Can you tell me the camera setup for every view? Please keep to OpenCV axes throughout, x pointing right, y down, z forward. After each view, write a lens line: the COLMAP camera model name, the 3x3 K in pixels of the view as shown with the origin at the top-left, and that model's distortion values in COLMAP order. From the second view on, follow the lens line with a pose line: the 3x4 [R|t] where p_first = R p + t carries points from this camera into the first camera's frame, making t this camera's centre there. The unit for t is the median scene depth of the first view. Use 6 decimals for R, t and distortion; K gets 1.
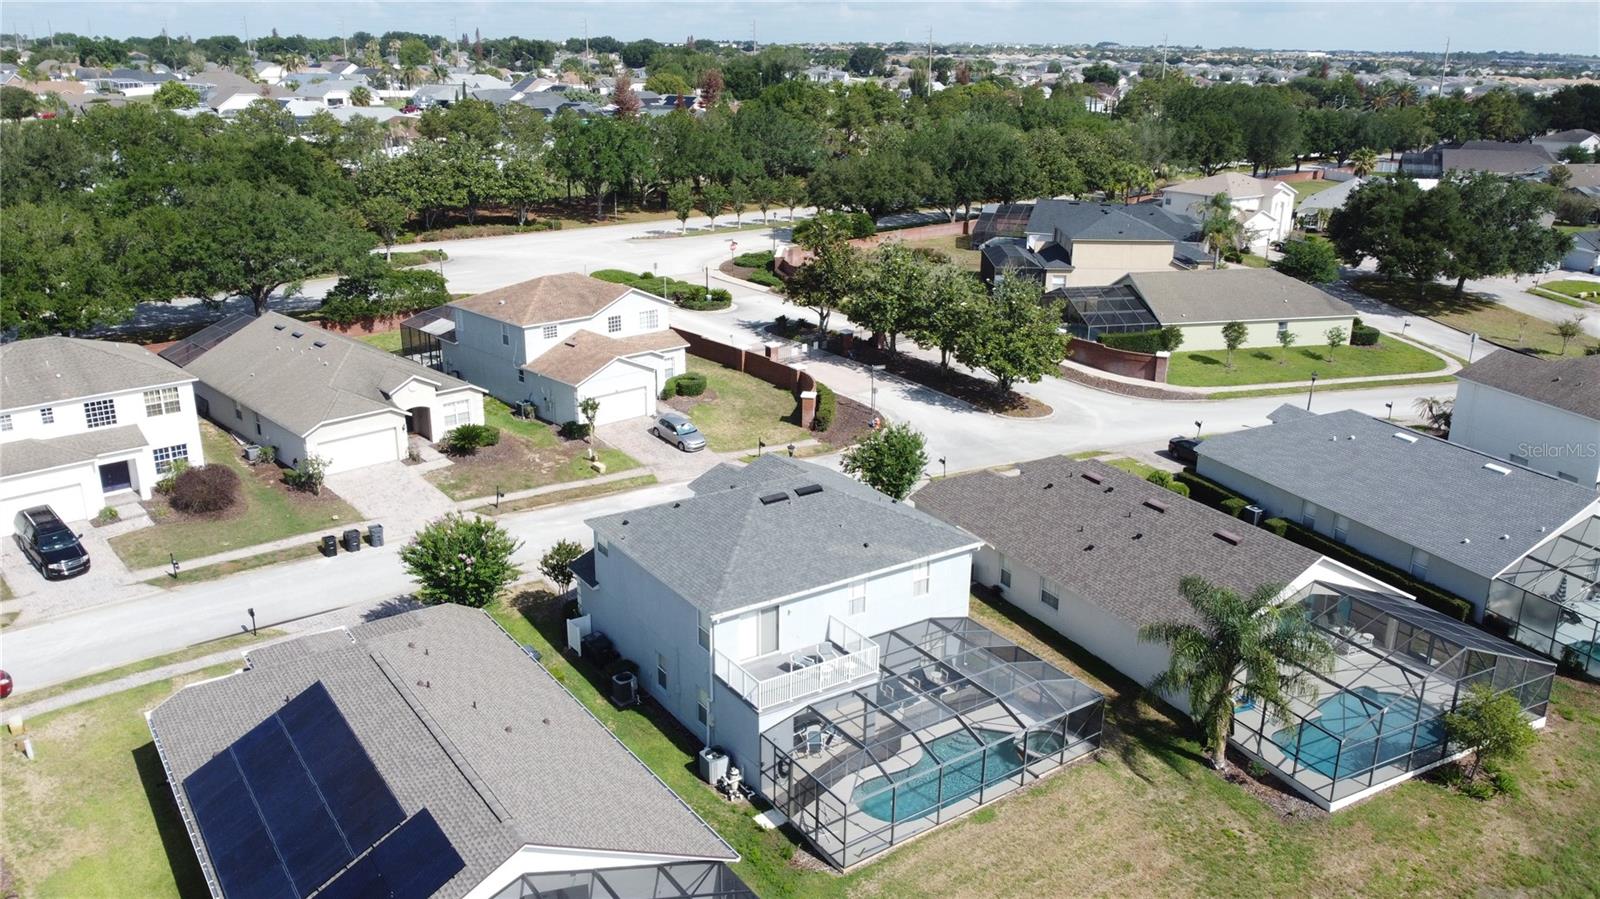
lens RADIAL K [[1211.6, 0, 800.0], [0, 1211.6, 449.5], [0, 0, 1]] dist [0.005070, -0.010957]
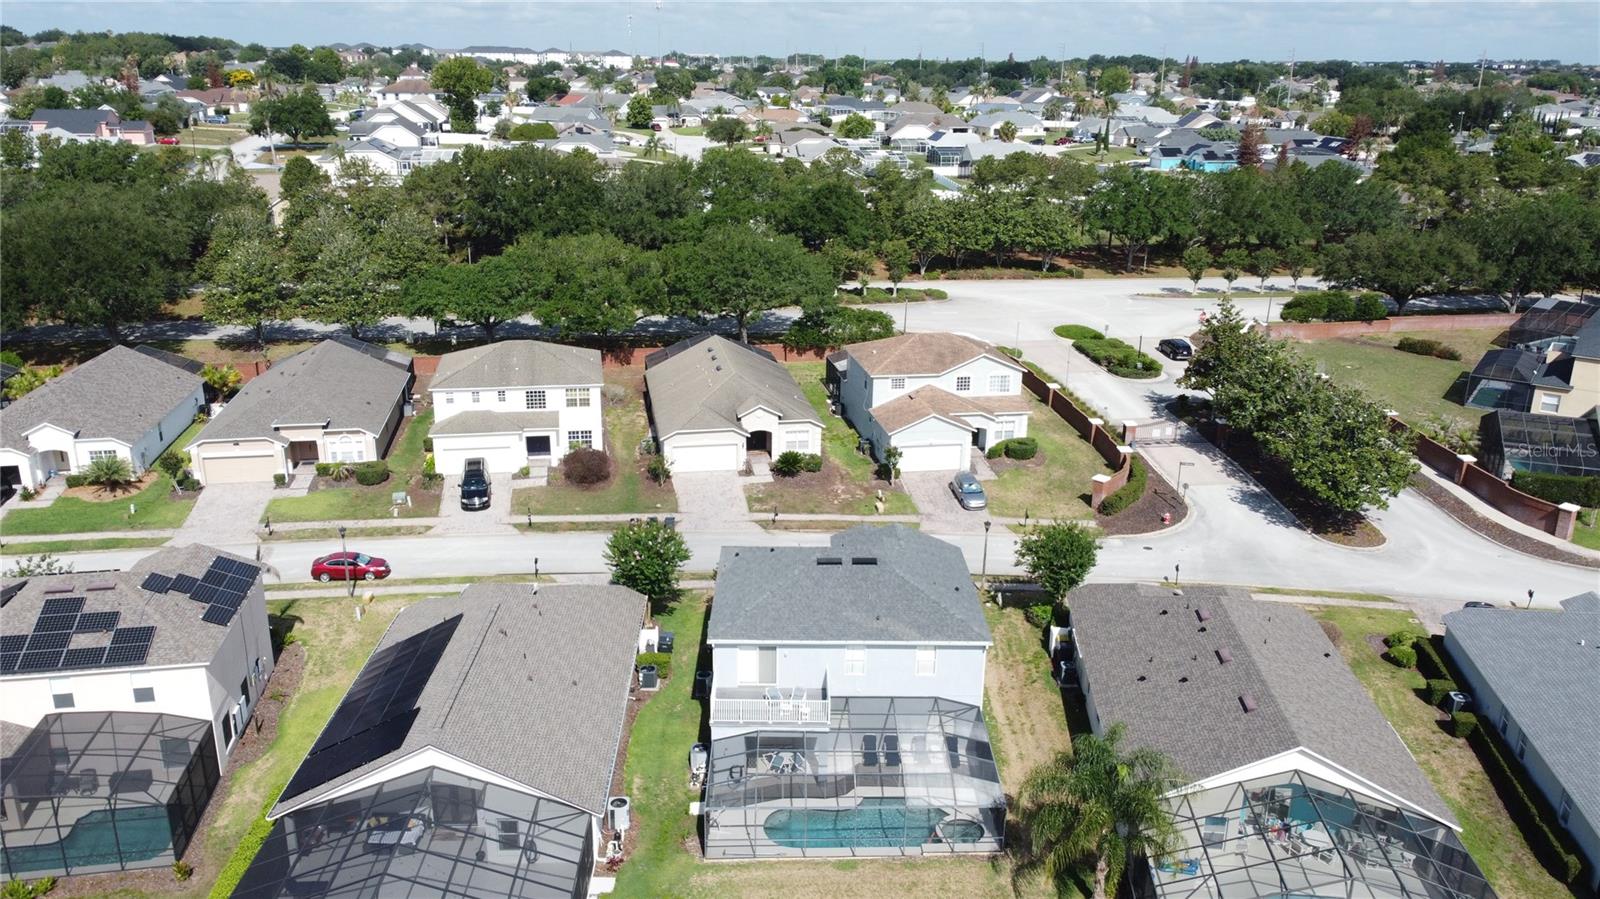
lens RADIAL K [[1211.6, 0, 800.0], [0, 1211.6, 449.5], [0, 0, 1]] dist [0.005070, -0.010957]
pose [[0.832776, 0.170358, -0.526746, 0.335825], [-0.175963, 0.983587, 0.039914, -0.065782], [0.524901, 0.059449, 0.849085, -0.018412]]
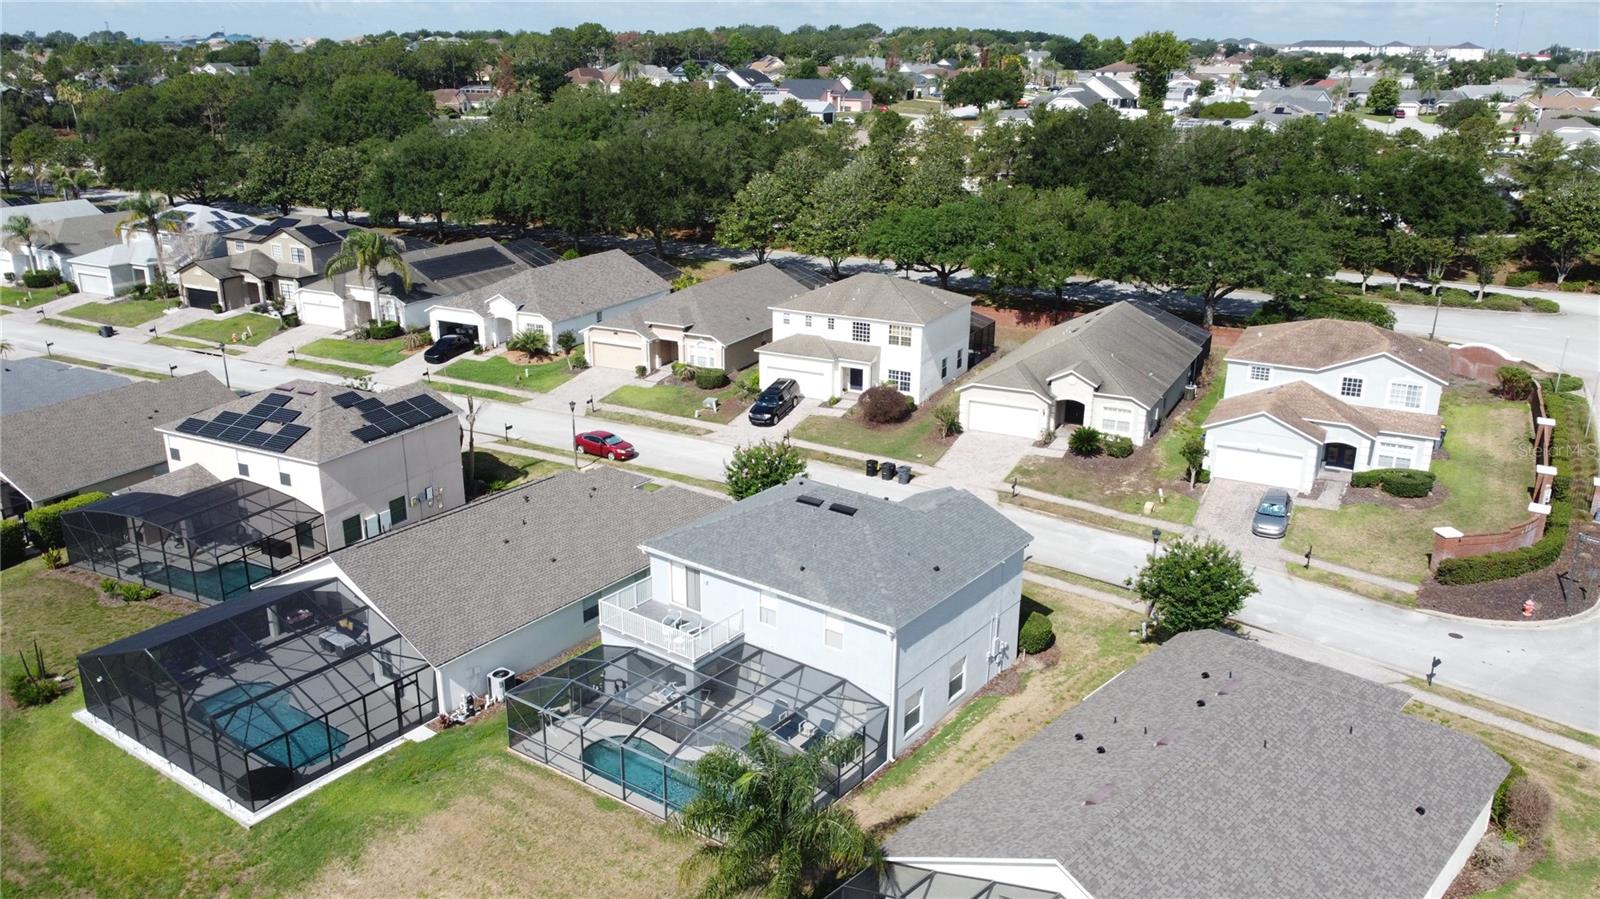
lens RADIAL K [[1211.6, 0, 800.0], [0, 1211.6, 449.5], [0, 0, 1]] dist [0.005070, -0.010957]
pose [[0.319380, 0.286854, -0.903167, 0.536836], [-0.296823, 0.935405, 0.192129, -0.117687], [0.899940, 0.206719, 0.383895, 0.349701]]
